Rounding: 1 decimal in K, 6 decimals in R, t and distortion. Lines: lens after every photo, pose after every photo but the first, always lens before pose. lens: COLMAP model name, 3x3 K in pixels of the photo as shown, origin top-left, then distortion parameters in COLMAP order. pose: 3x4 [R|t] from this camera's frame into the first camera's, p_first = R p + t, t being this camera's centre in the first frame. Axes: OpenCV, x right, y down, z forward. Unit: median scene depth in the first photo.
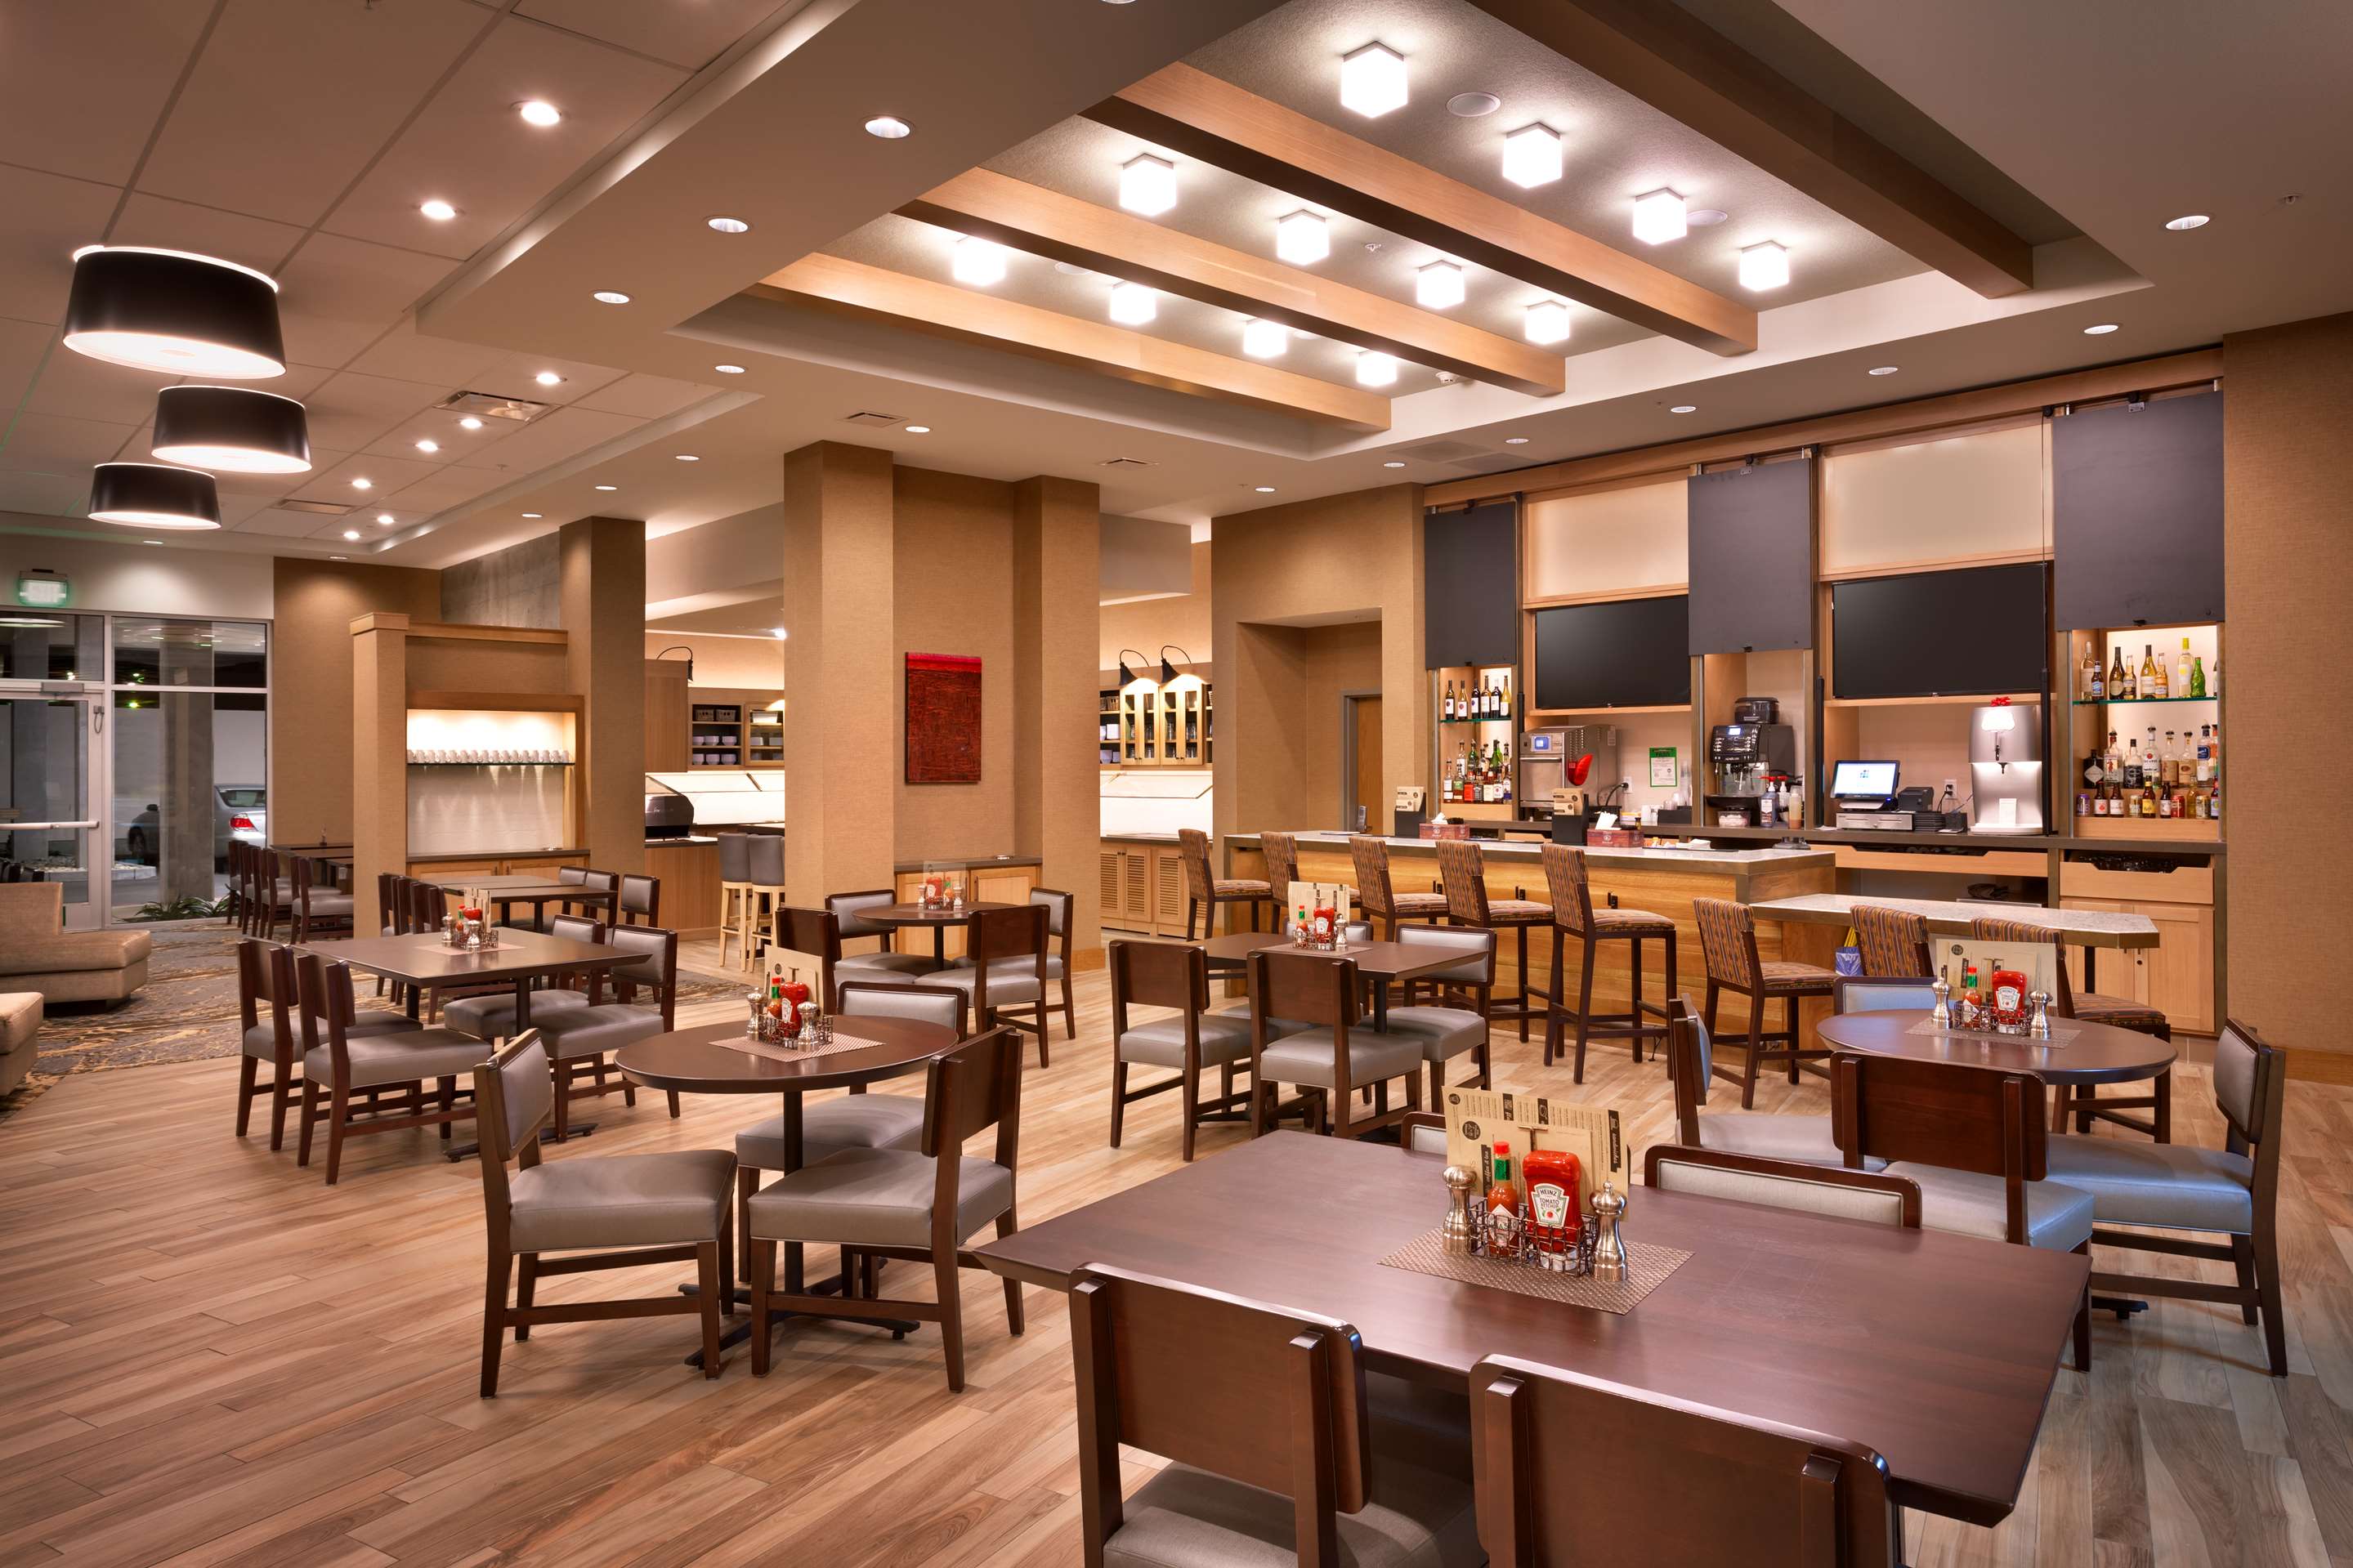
lens RADIAL K [[1485.7, 0, 1176.5], [0, 1485.7, 784.0], [0, 0, 1]] dist [0.002431, -0.000384]
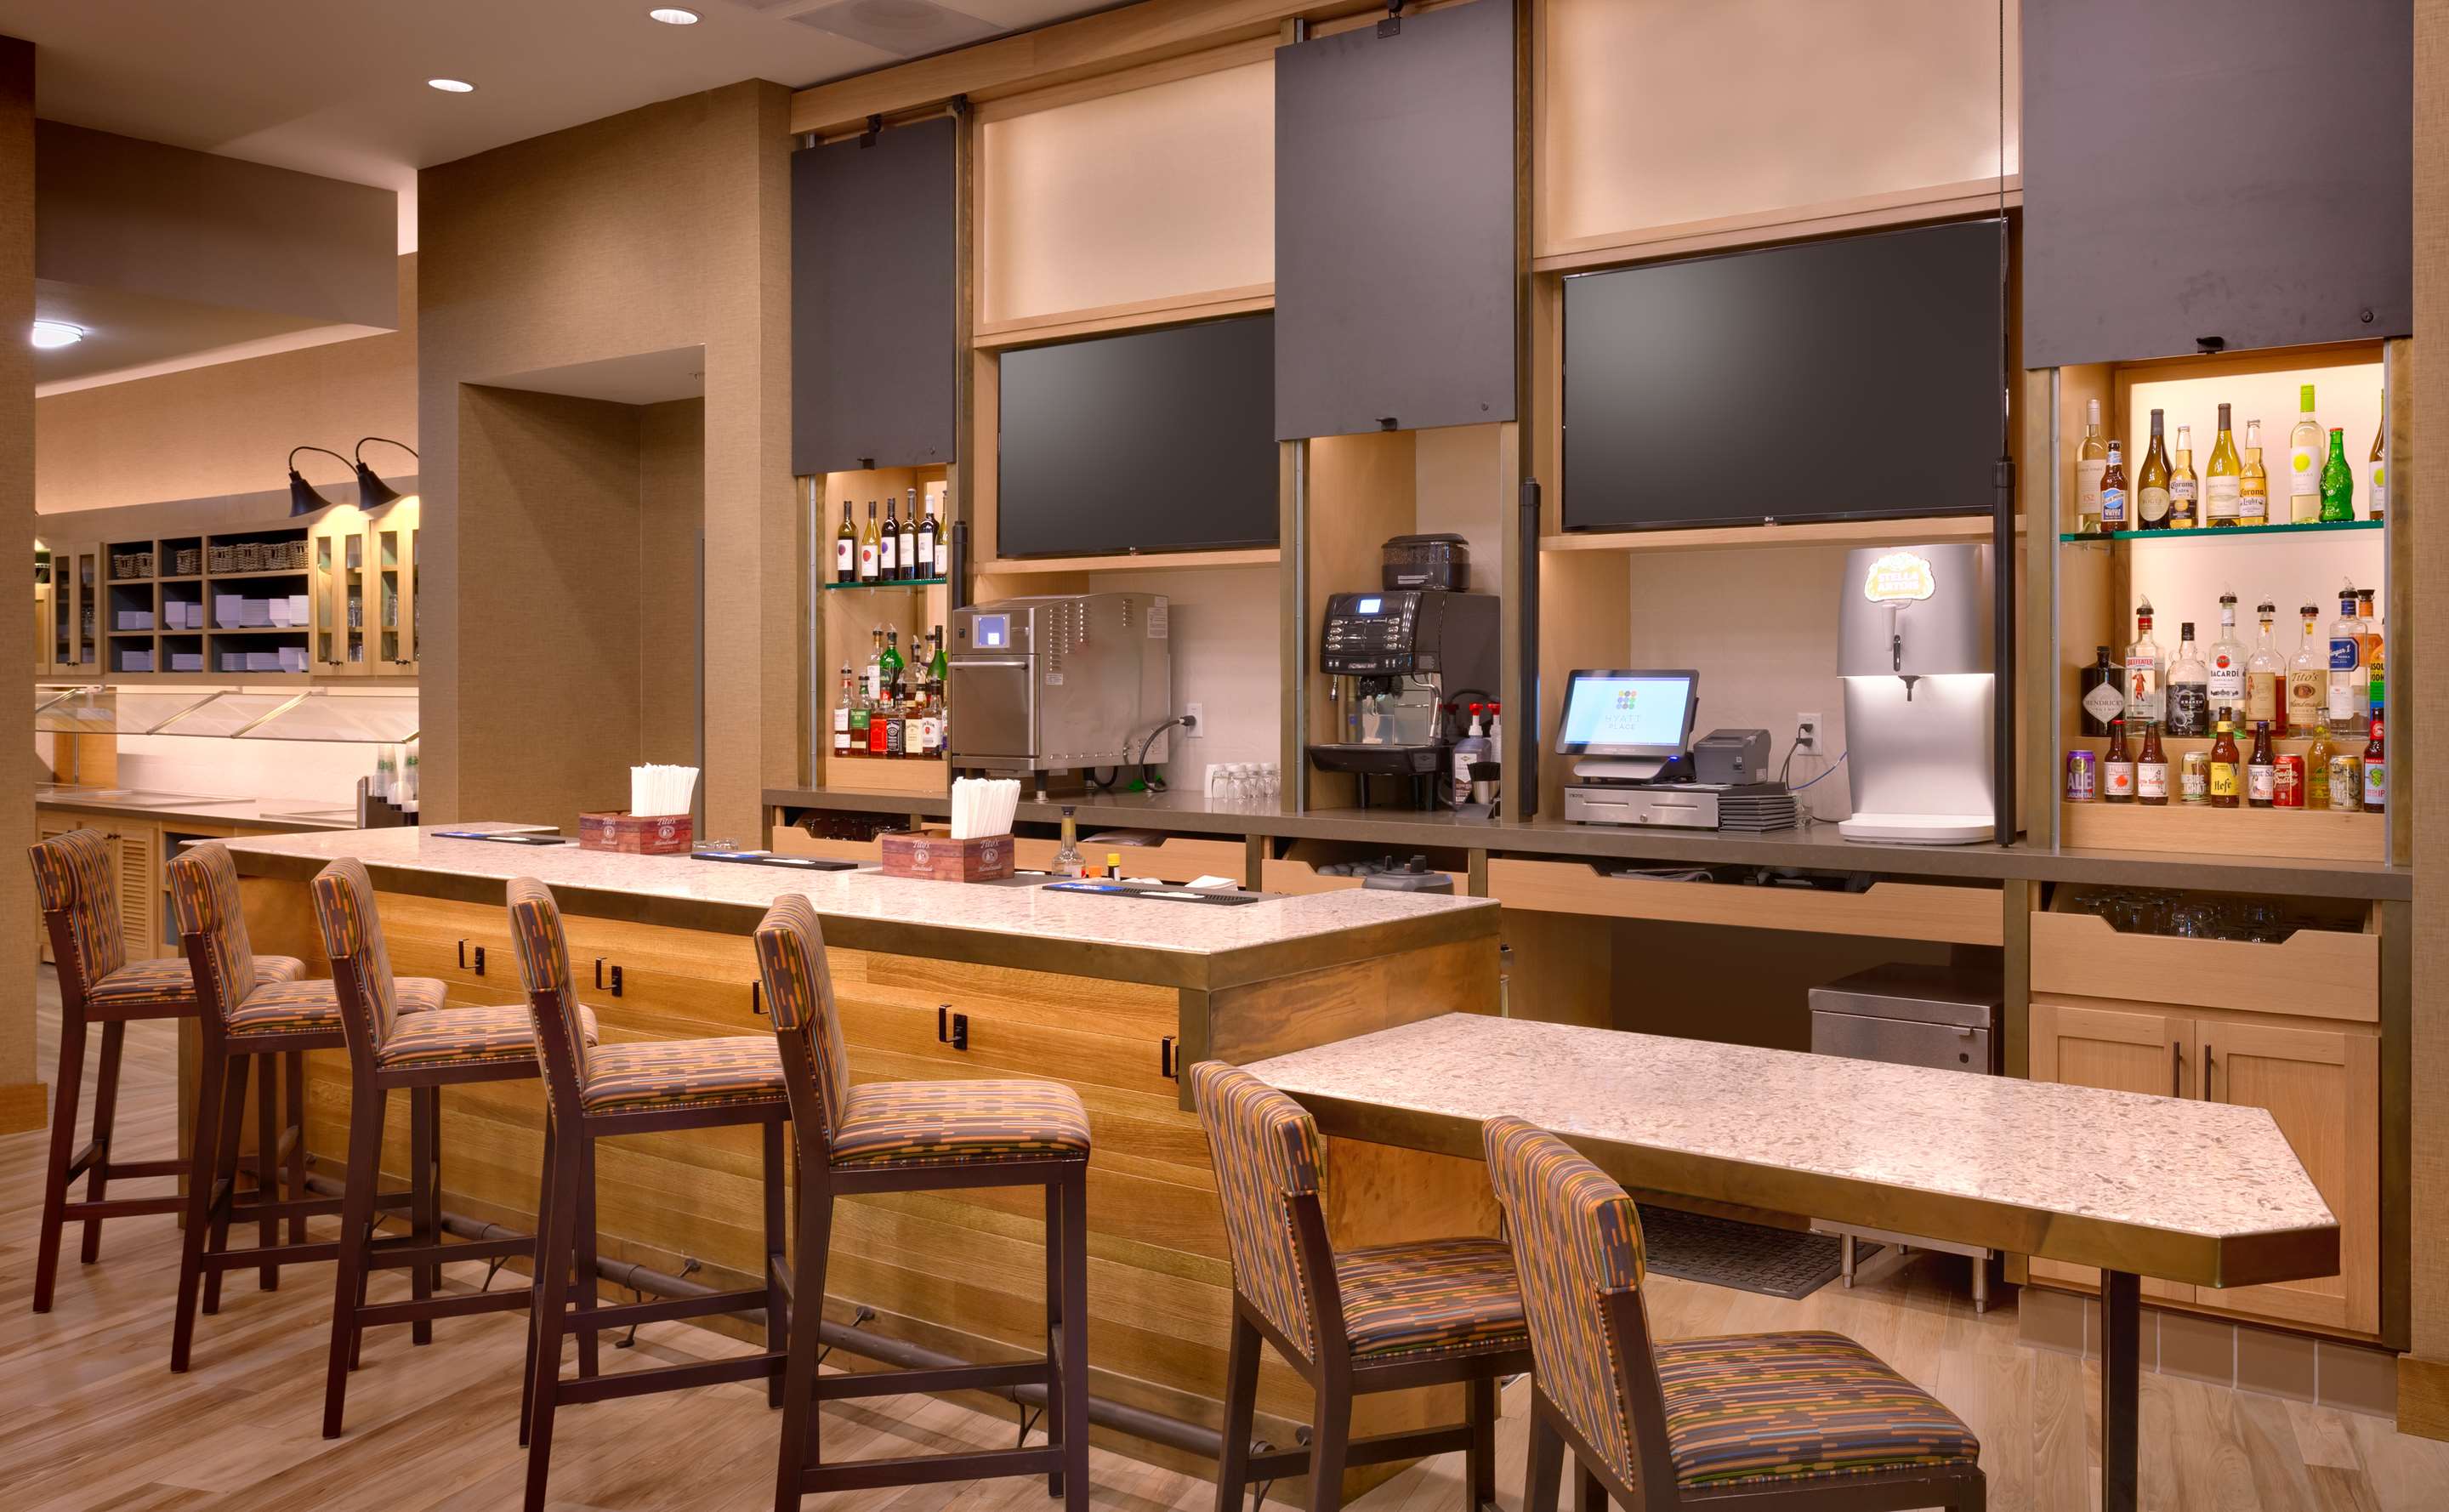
lens RADIAL K [[2101.1, 0, 1146.7], [0, 2101.1, 742.3], [0, 0, 1]] dist [-0.017904, 0.000457]
pose [[0.989159, 0.000297, 0.146845, 0.240113], [-0.002724, 0.999863, 0.016329, -0.004165], [-0.146820, -0.016552, 0.989025, 0.417879]]
